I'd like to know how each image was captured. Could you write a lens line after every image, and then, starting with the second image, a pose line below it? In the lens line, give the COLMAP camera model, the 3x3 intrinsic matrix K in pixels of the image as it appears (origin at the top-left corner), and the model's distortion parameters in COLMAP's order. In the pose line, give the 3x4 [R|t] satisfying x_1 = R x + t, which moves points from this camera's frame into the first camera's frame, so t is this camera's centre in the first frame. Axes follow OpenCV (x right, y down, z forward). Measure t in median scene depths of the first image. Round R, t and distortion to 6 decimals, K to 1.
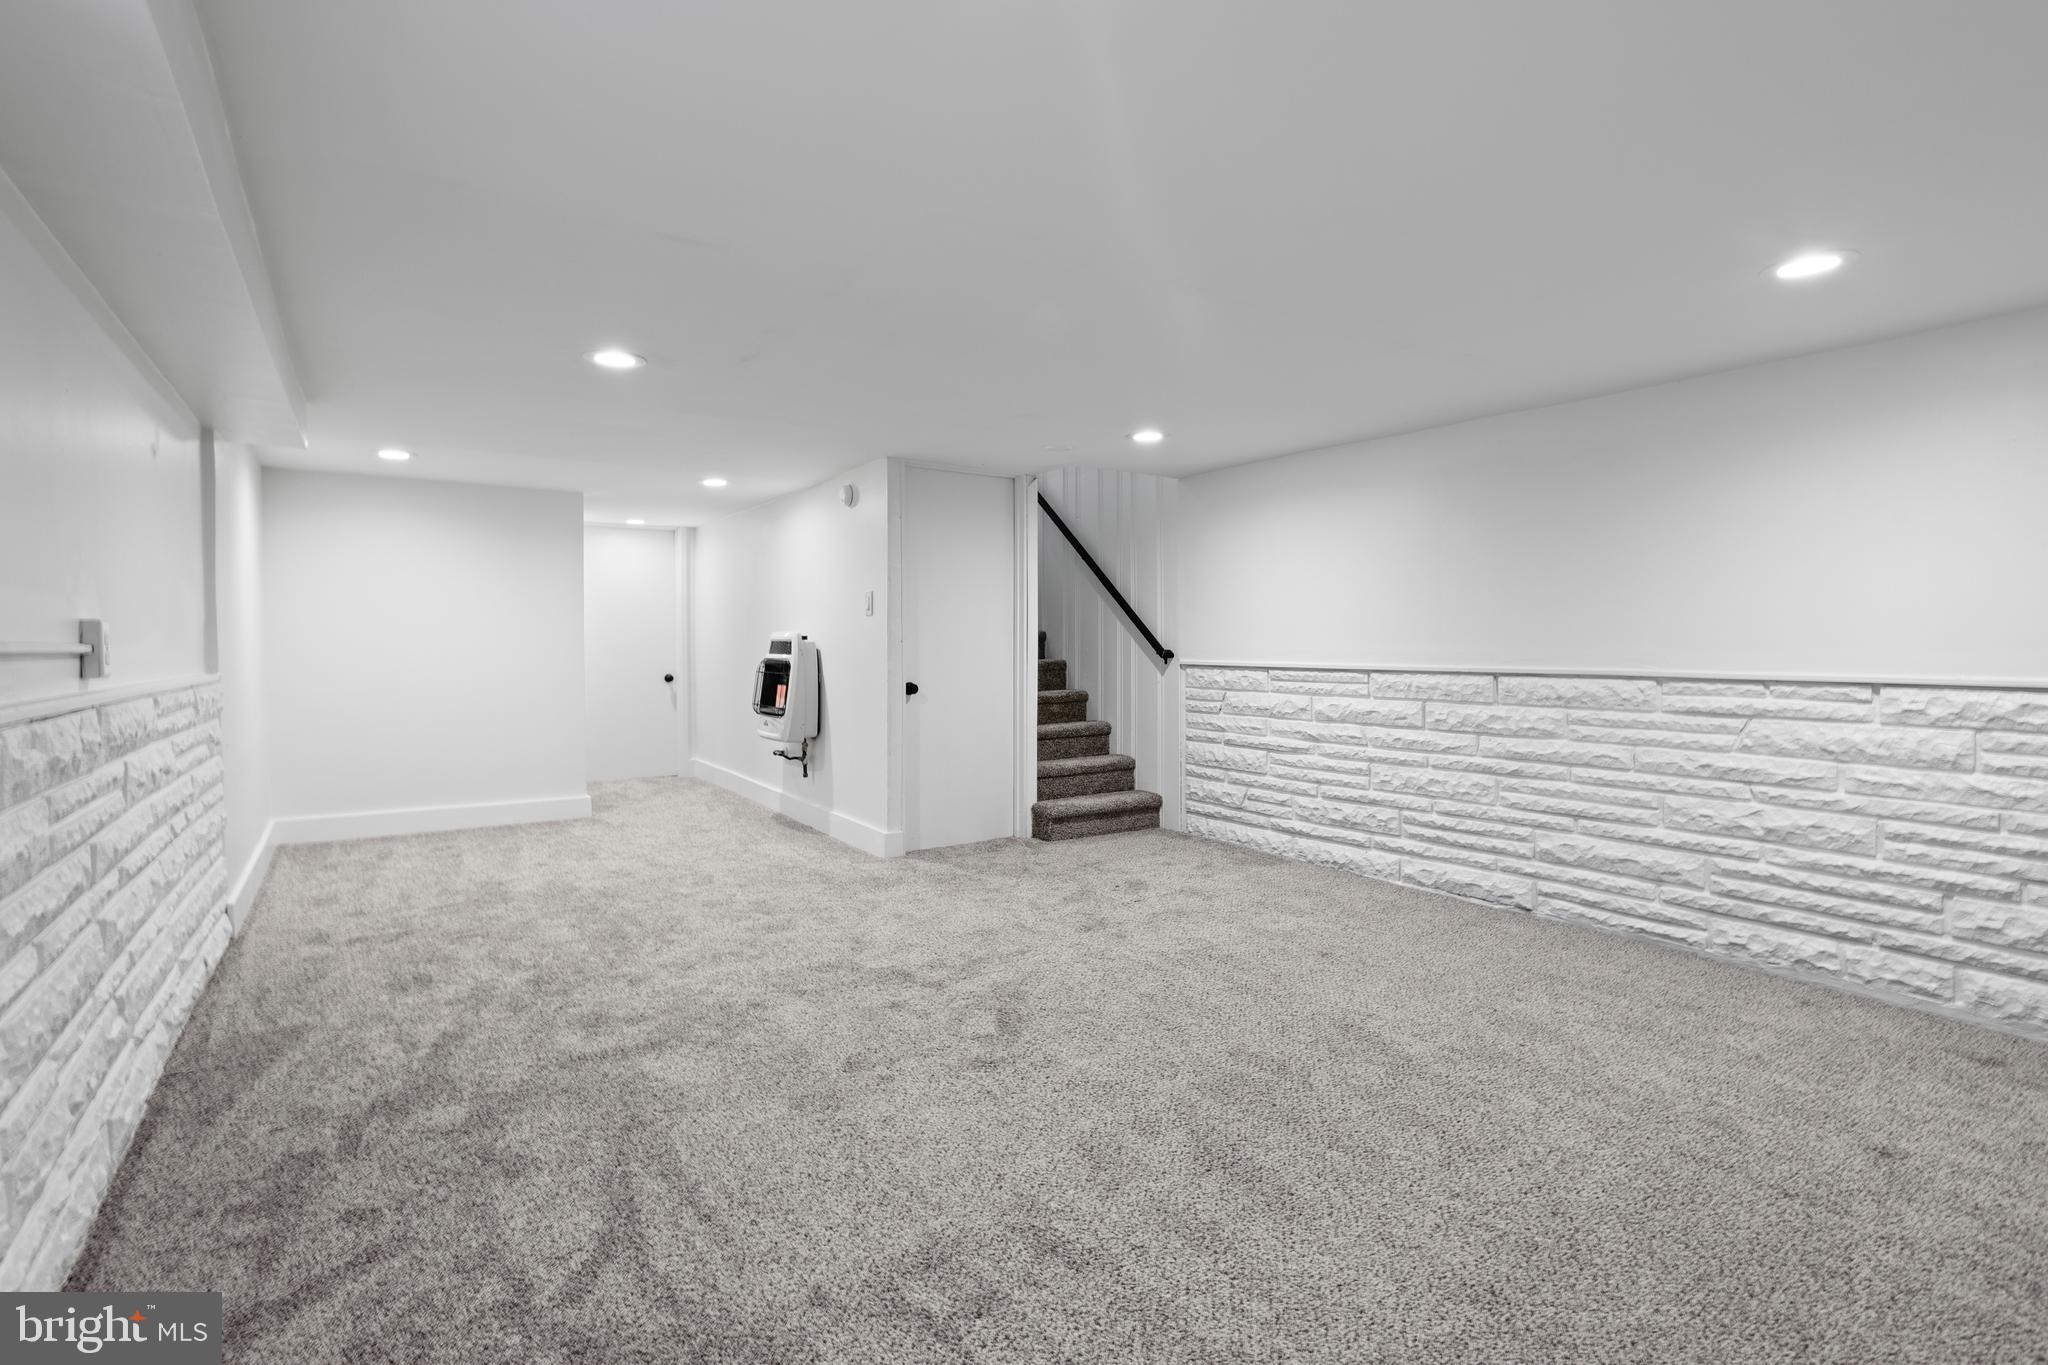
lens RADIAL K [[1026.2, 0, 1028.3], [0, 1026.2, 668.1], [0, 0, 1]] dist [-0.058377, 0.042018]
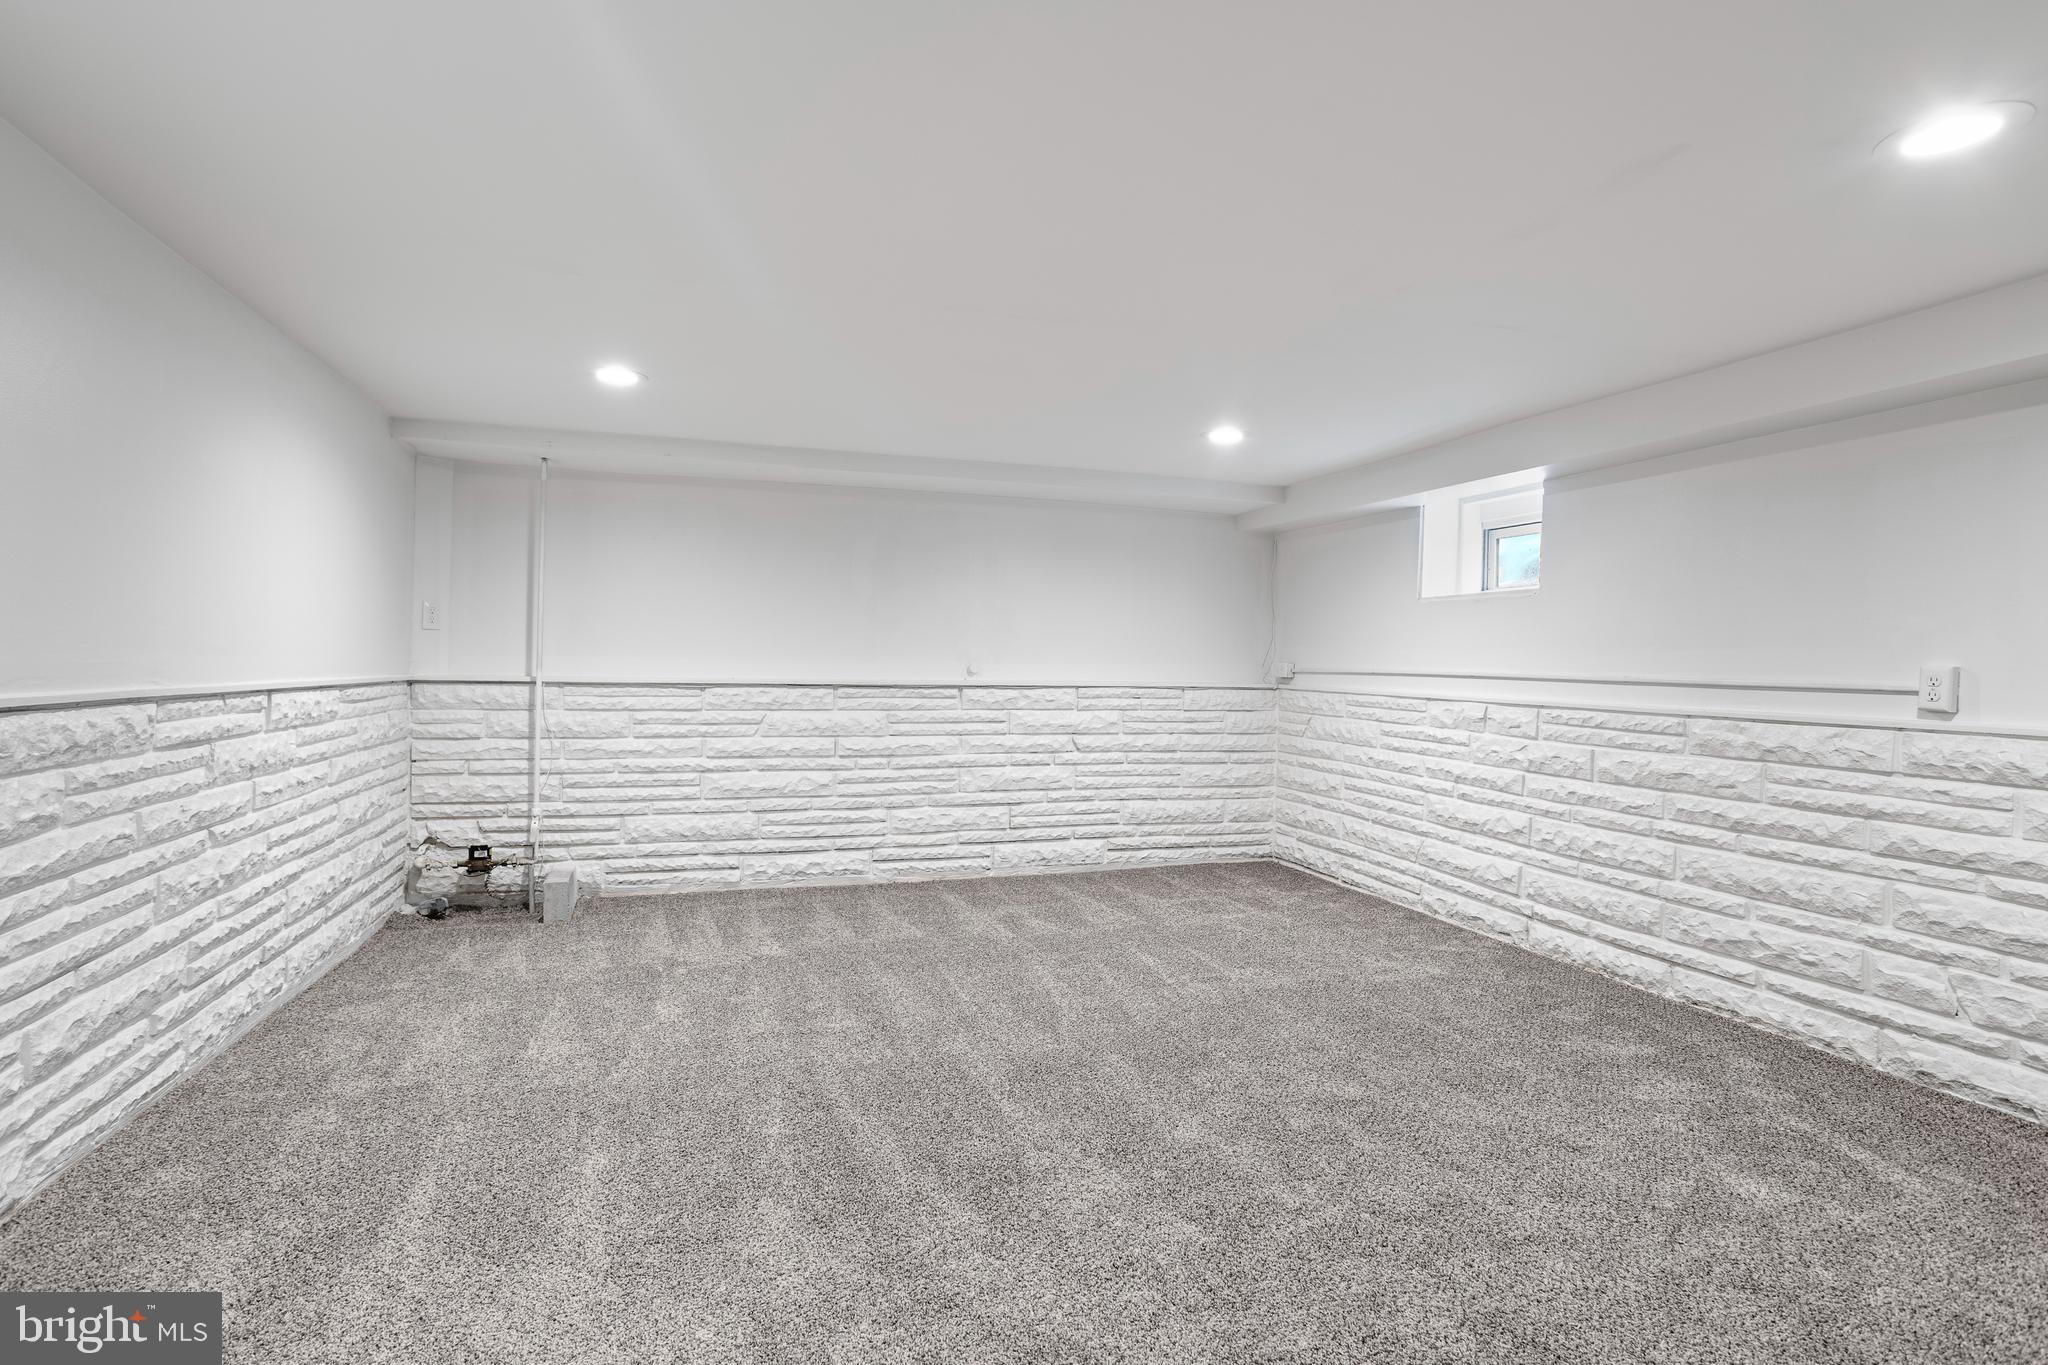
lens RADIAL K [[1026.2, 0, 1028.3], [0, 1026.2, 668.1], [0, 0, 1]] dist [-0.058377, 0.042018]
pose [[-0.963079, -0.017571, 0.268645, -0.085840], [-0.011124, 0.999613, 0.025501, -0.029446], [-0.268989, 0.021571, -0.962902, 1.345574]]
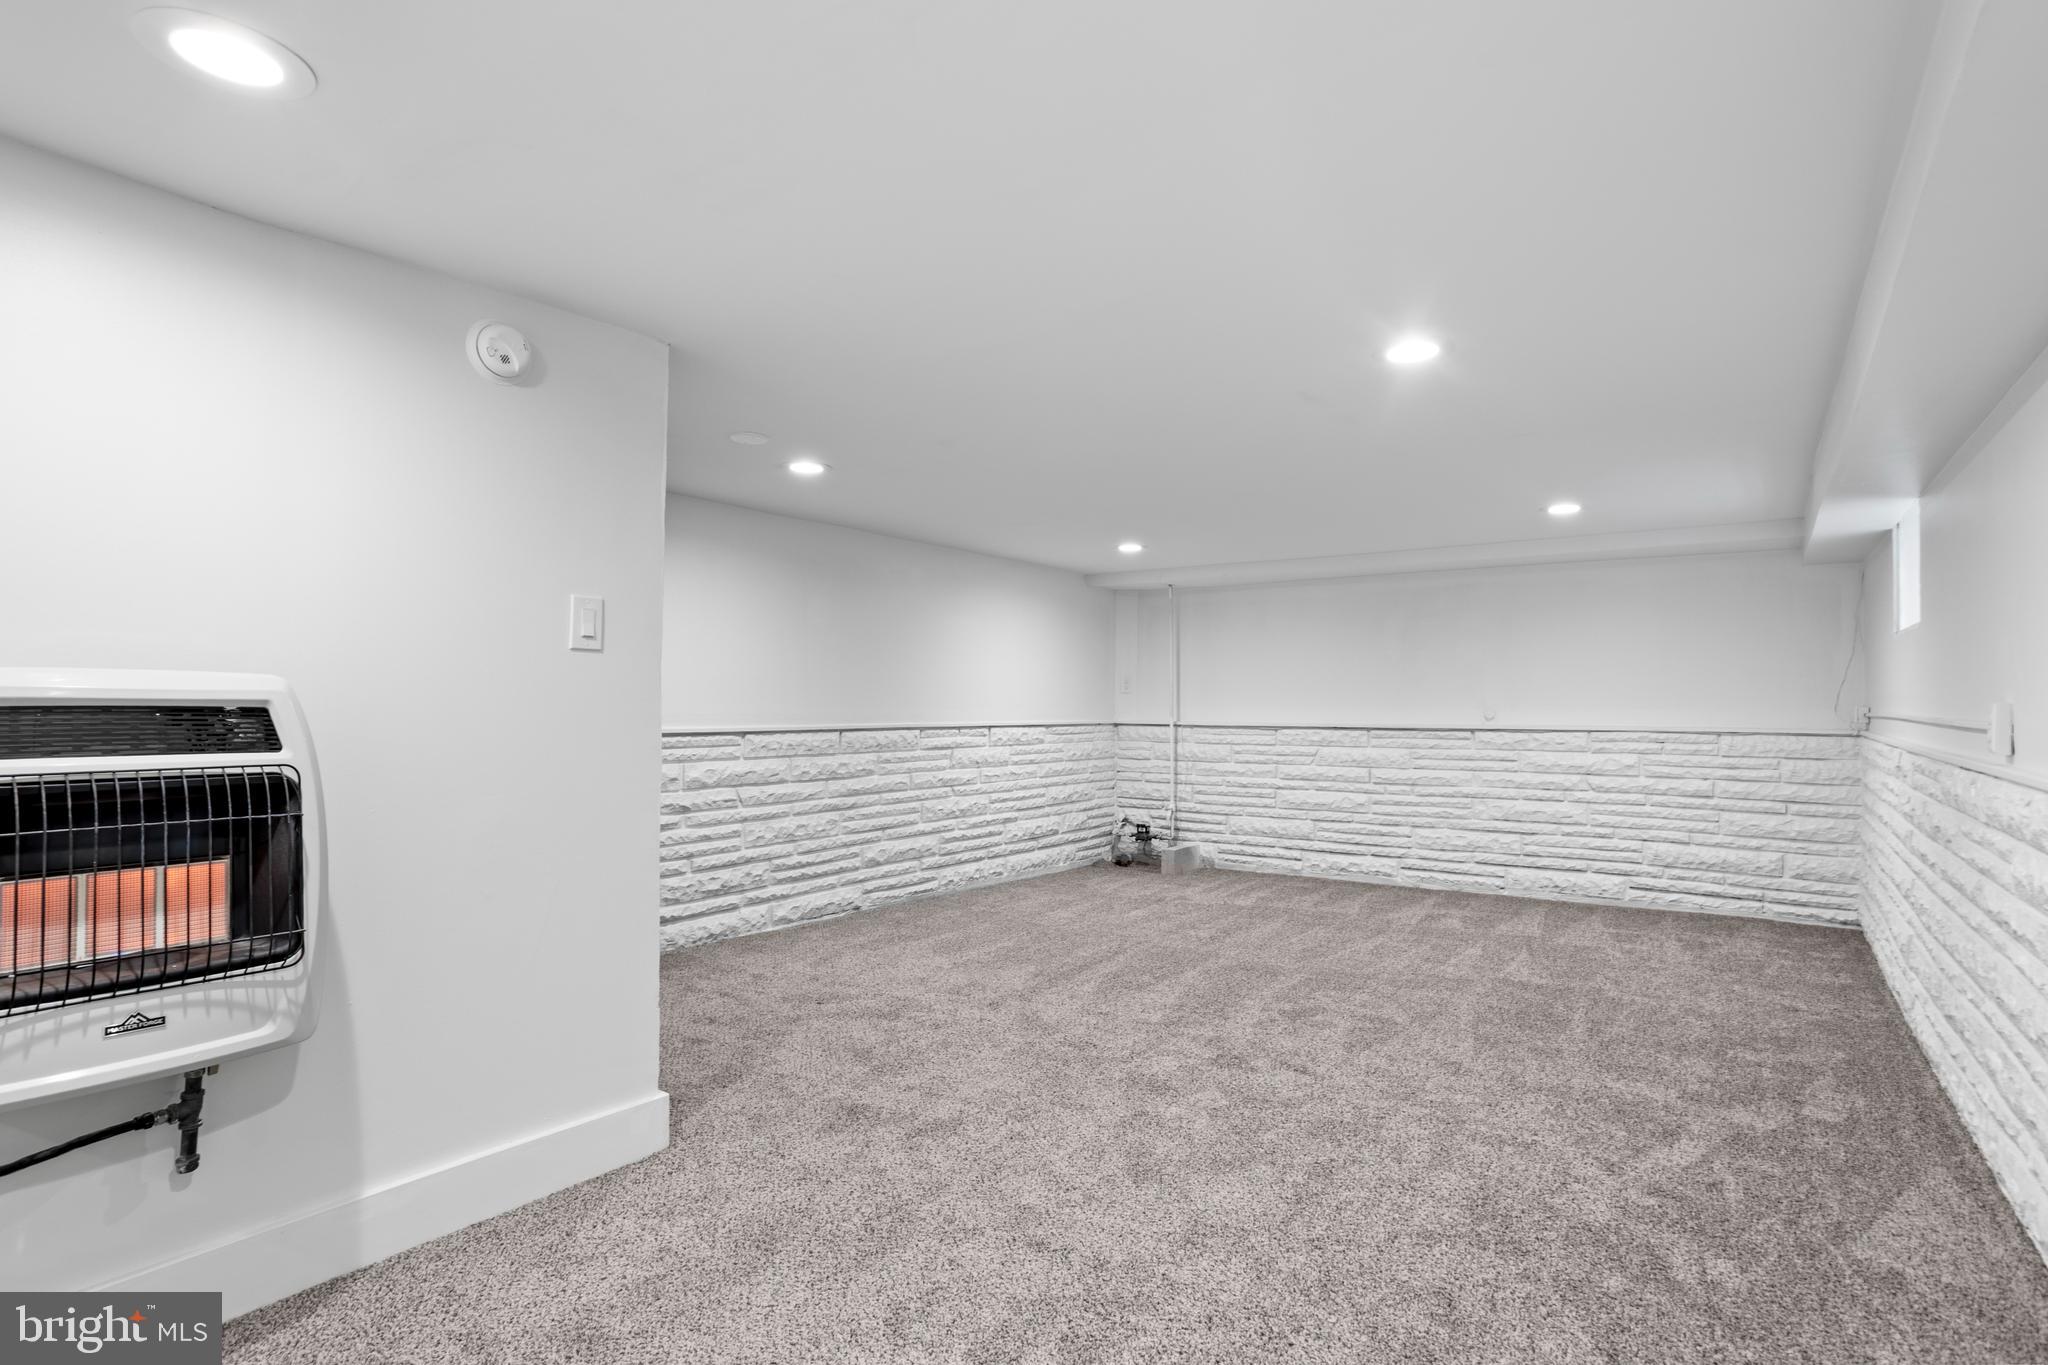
lens RADIAL K [[1026.2, 0, 1028.3], [0, 1026.2, 668.1], [0, 0, 1]] dist [-0.058377, 0.042018]
pose [[-0.358235, 0.029525, 0.933164, -0.849863], [0.015998, 0.999547, -0.025484, -0.036696], [-0.933494, 0.005800, -0.358545, 1.291740]]
